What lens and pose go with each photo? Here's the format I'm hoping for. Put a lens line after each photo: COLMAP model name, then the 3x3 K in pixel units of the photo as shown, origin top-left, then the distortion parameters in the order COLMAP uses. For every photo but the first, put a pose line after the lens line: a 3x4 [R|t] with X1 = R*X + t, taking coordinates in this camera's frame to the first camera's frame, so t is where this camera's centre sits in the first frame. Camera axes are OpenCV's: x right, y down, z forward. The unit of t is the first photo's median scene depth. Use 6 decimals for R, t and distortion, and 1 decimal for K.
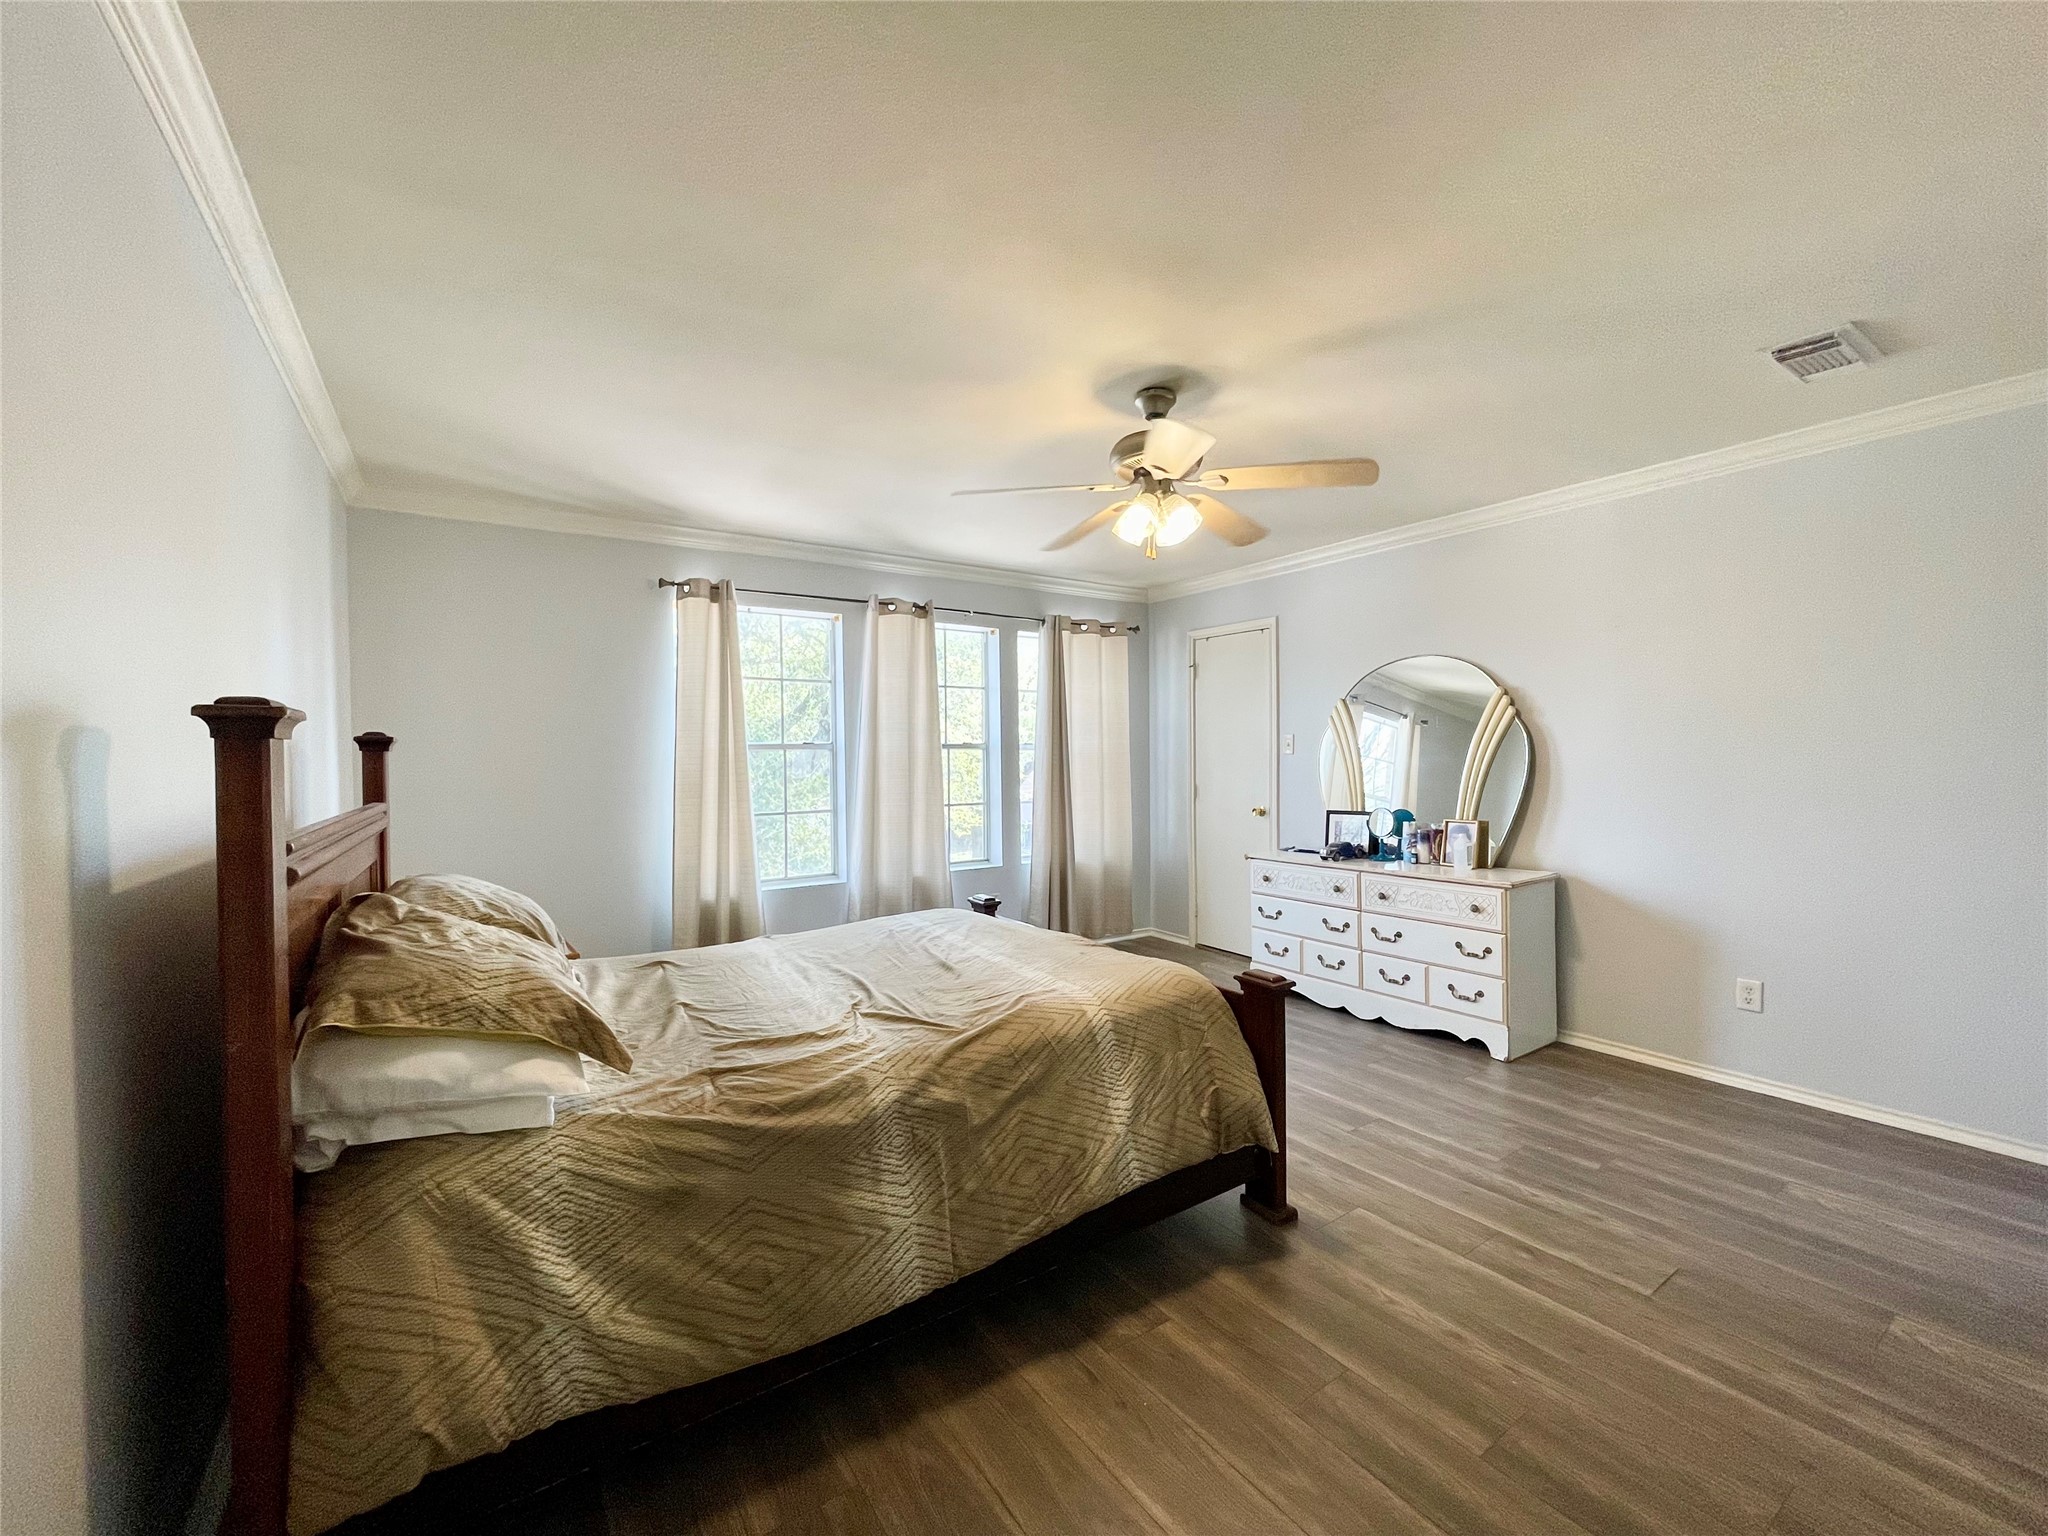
lens RADIAL K [[833.4, 0, 1027.2], [0, 833.4, 775.1], [0, 0, 1]] dist [-0.002760, 0.001544]
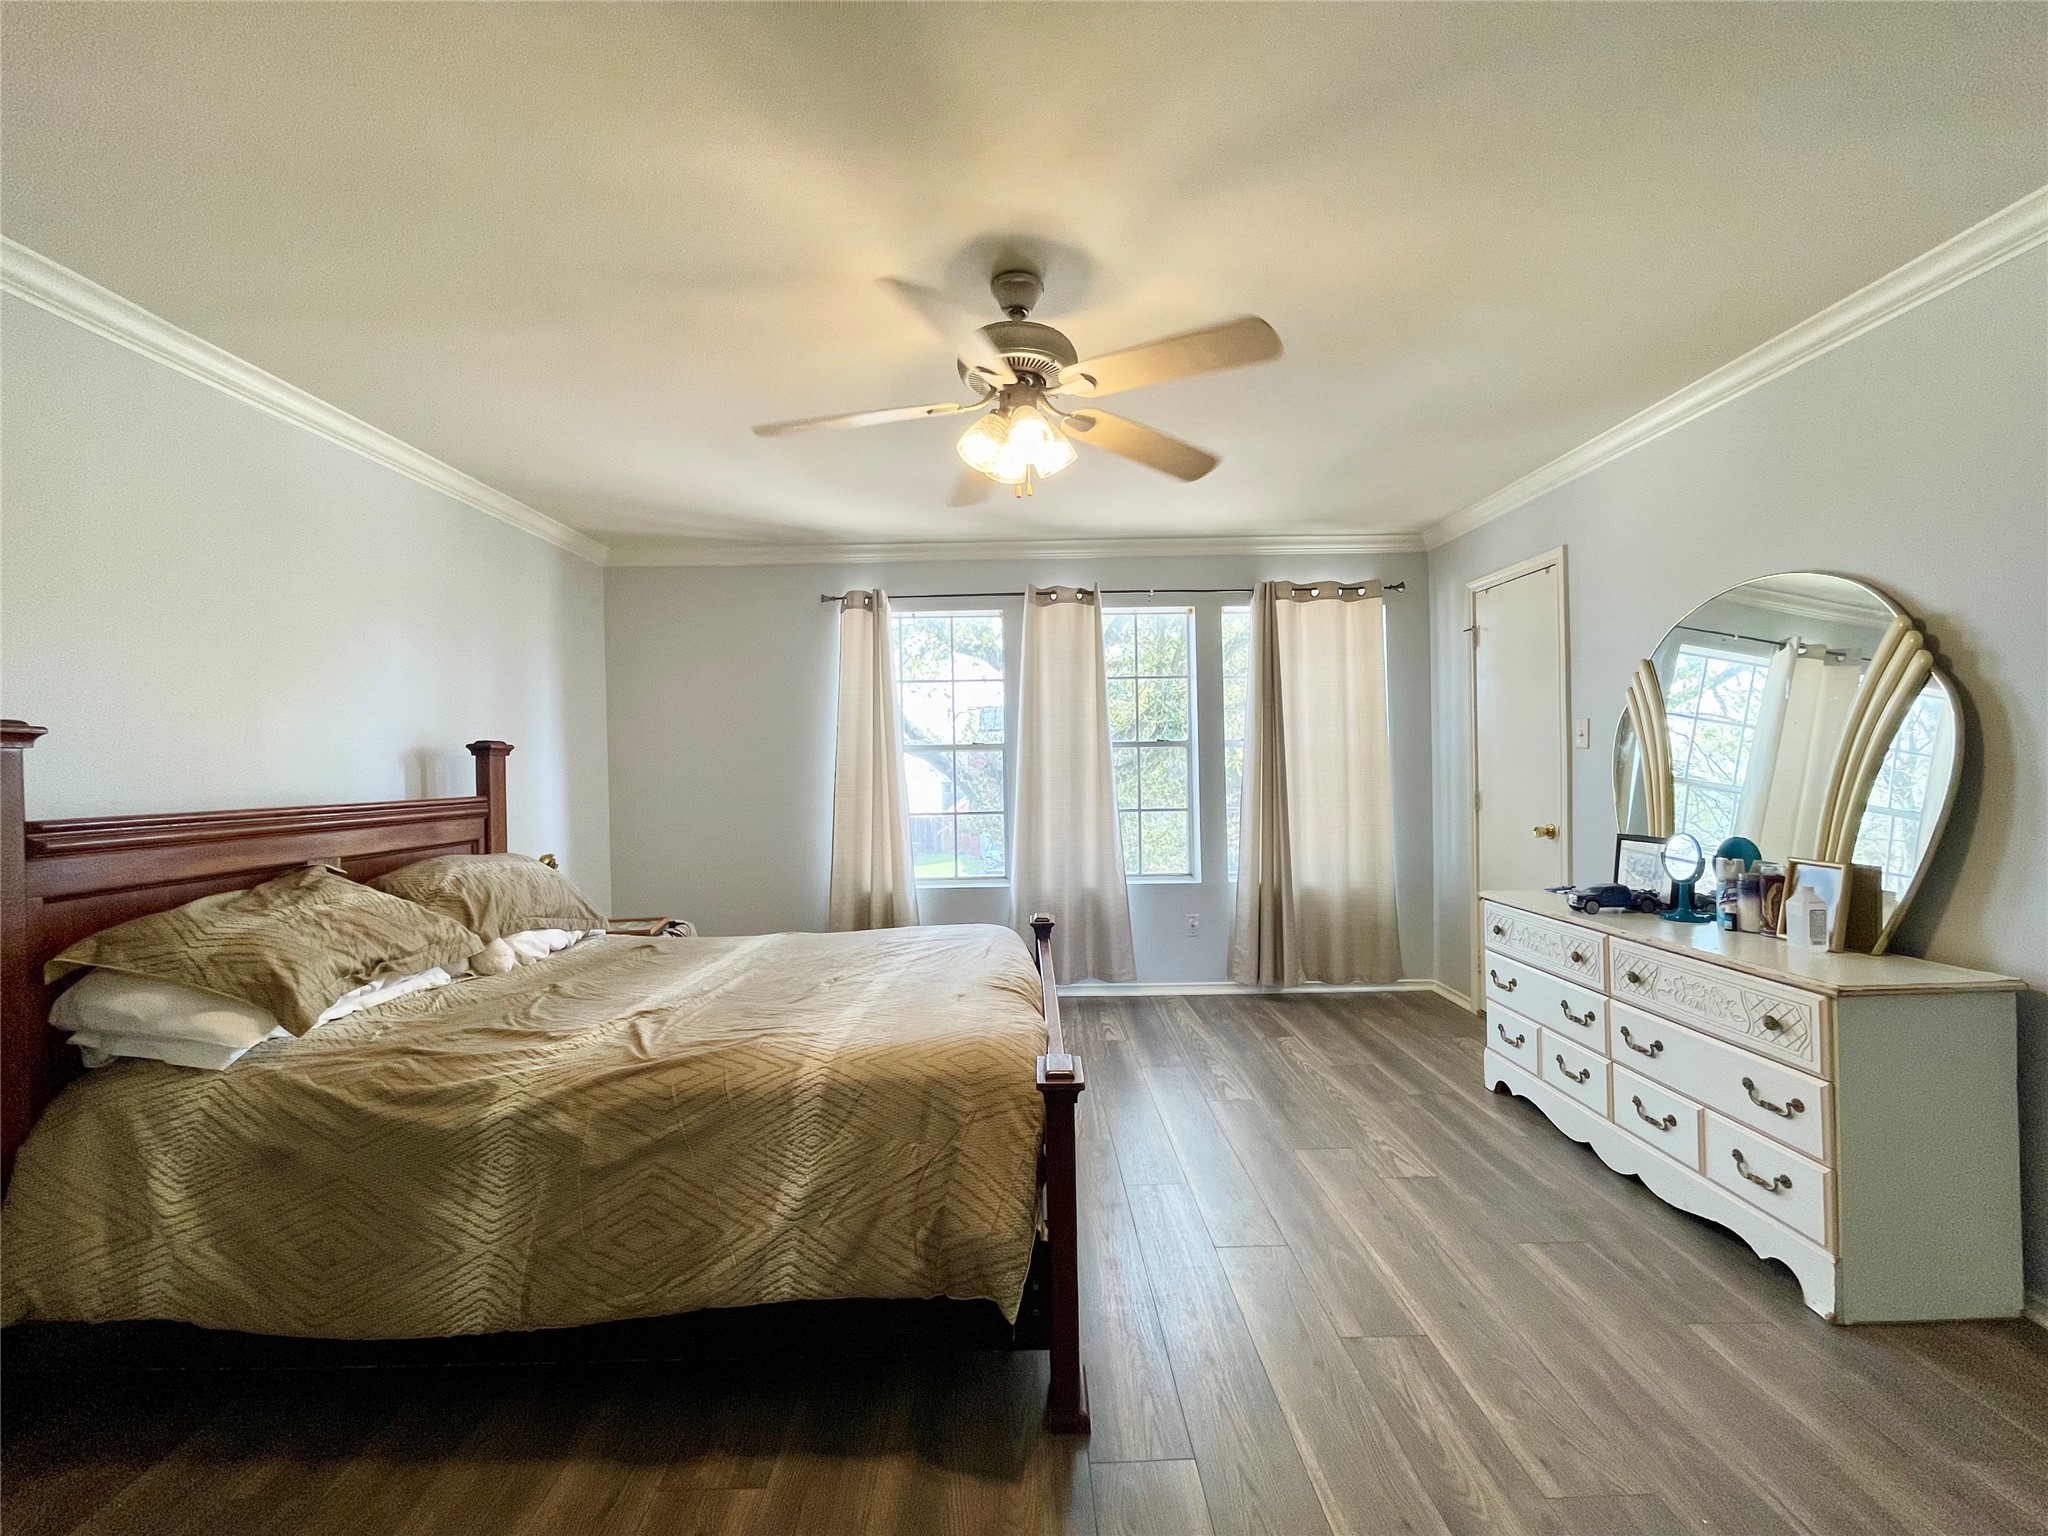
lens RADIAL K [[833.4, 0, 1018.7], [0, 833.4, 770.4], [0, 0, 1]] dist [-0.002760, 0.001544]
pose [[0.831789, 0.001254, -0.555090, 0.437786], [-0.003831, 0.999987, -0.003480, -0.003362], [0.555078, 0.005021, 0.831783, 0.269508]]
